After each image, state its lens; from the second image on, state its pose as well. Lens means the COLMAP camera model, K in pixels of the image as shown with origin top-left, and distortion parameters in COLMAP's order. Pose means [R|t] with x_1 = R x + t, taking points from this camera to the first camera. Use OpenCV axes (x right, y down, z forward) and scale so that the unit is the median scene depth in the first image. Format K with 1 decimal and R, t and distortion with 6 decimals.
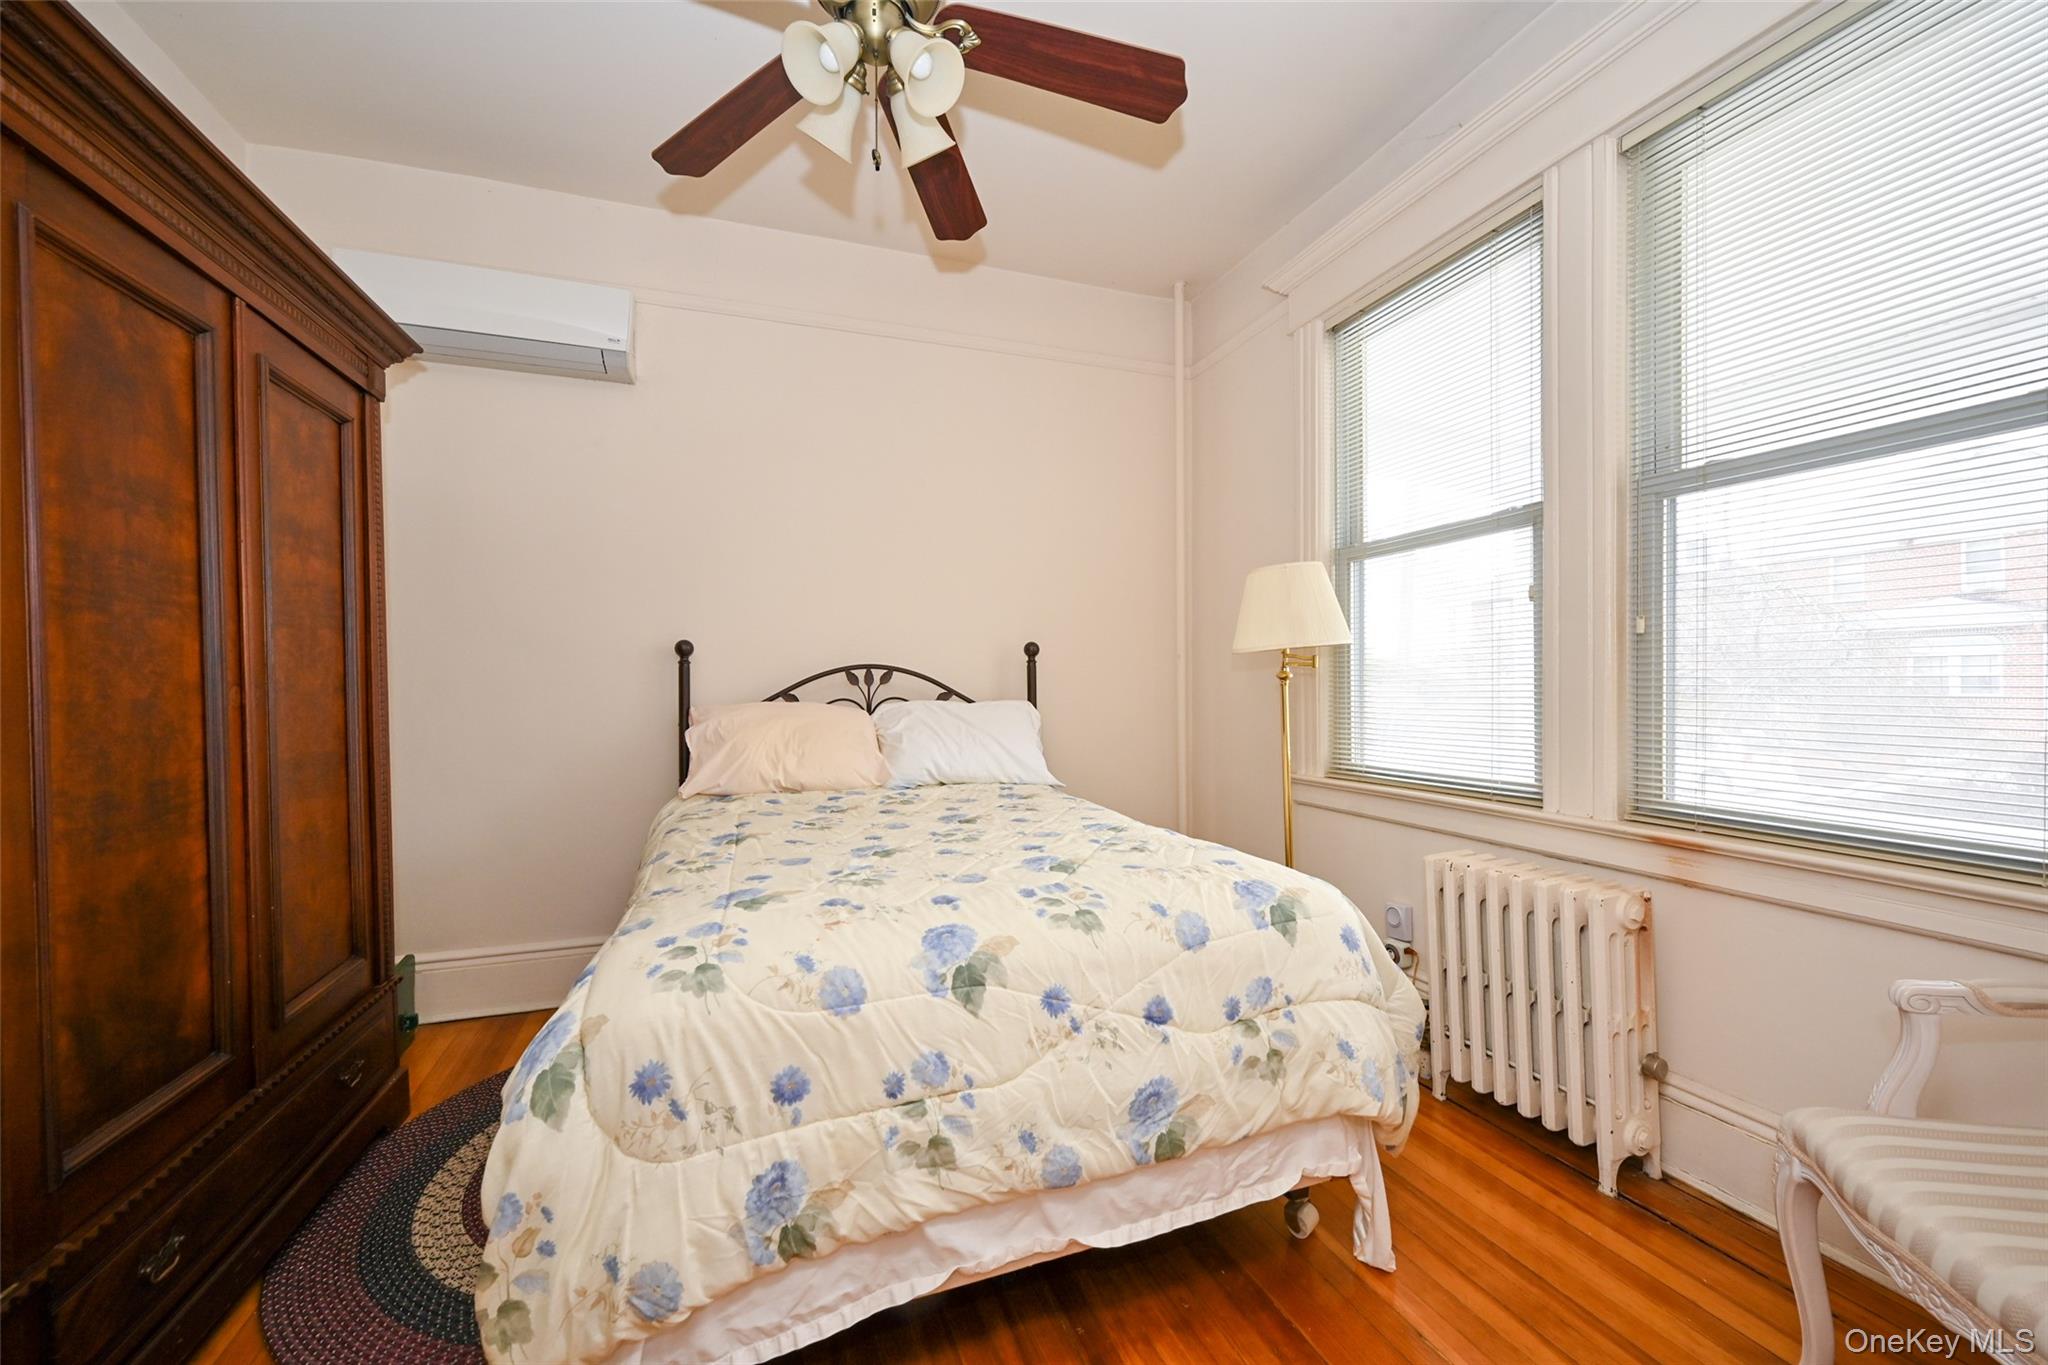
lens RADIAL K [[797.1, 0, 1019.7], [0, 797.1, 695.6], [0, 0, 1]] dist [-0.001818, -0.000054]
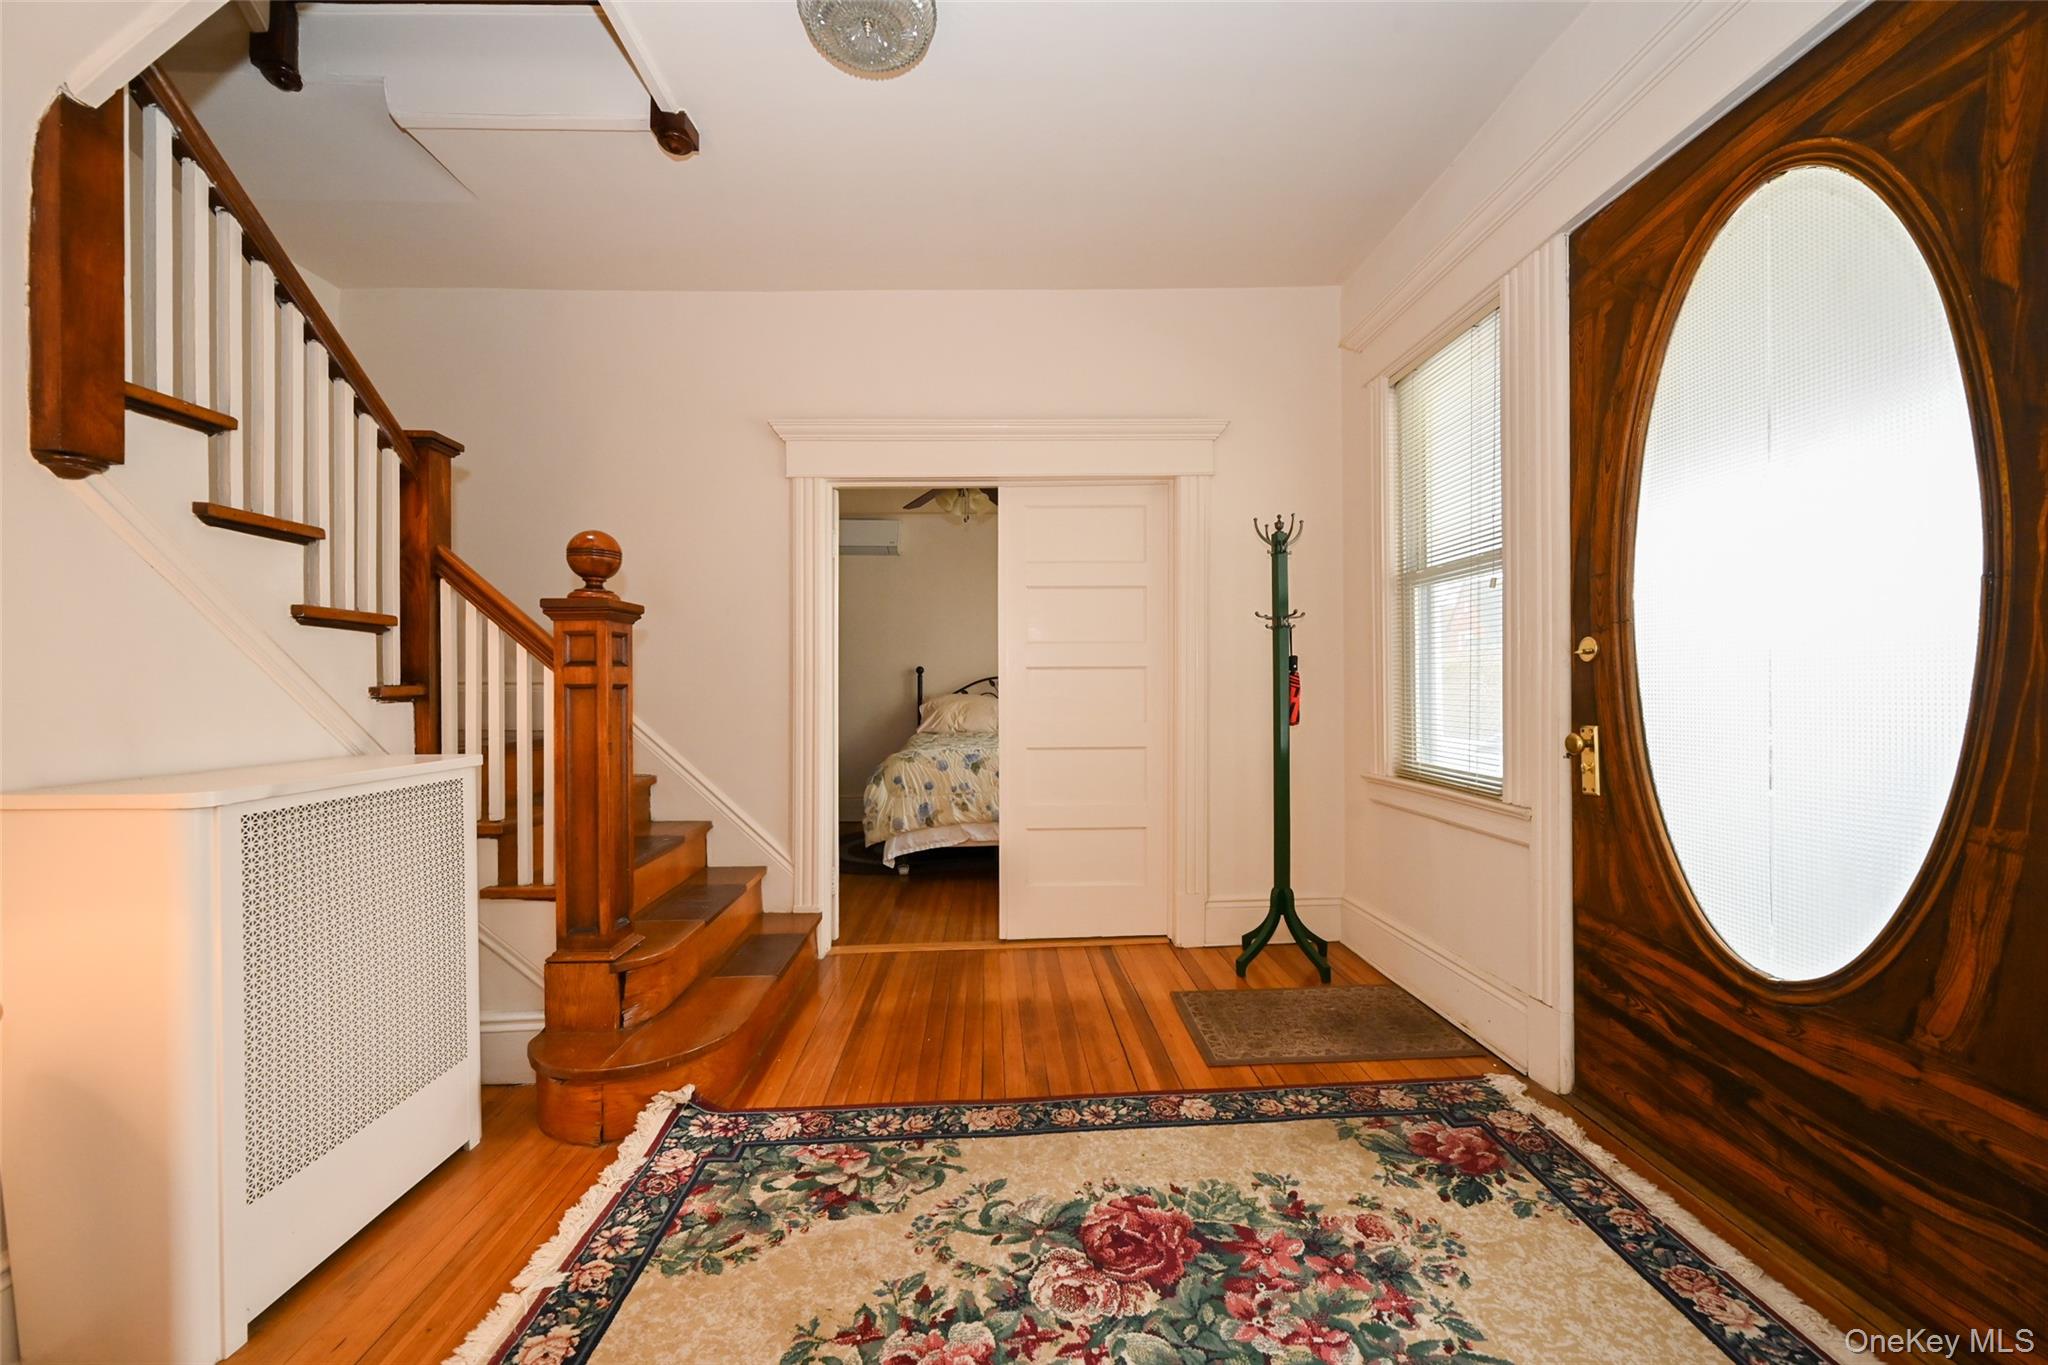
lens RADIAL K [[797.1, 0, 1029.3], [0, 797.1, 680.7], [0, 0, 1]] dist [-0.001818, -0.000054]
pose [[0.953363, -0.004765, -0.301790, 1.362468], [0.001659, 0.999943, -0.010546, -0.007503], [0.301823, 0.009554, 0.953316, -2.601068]]
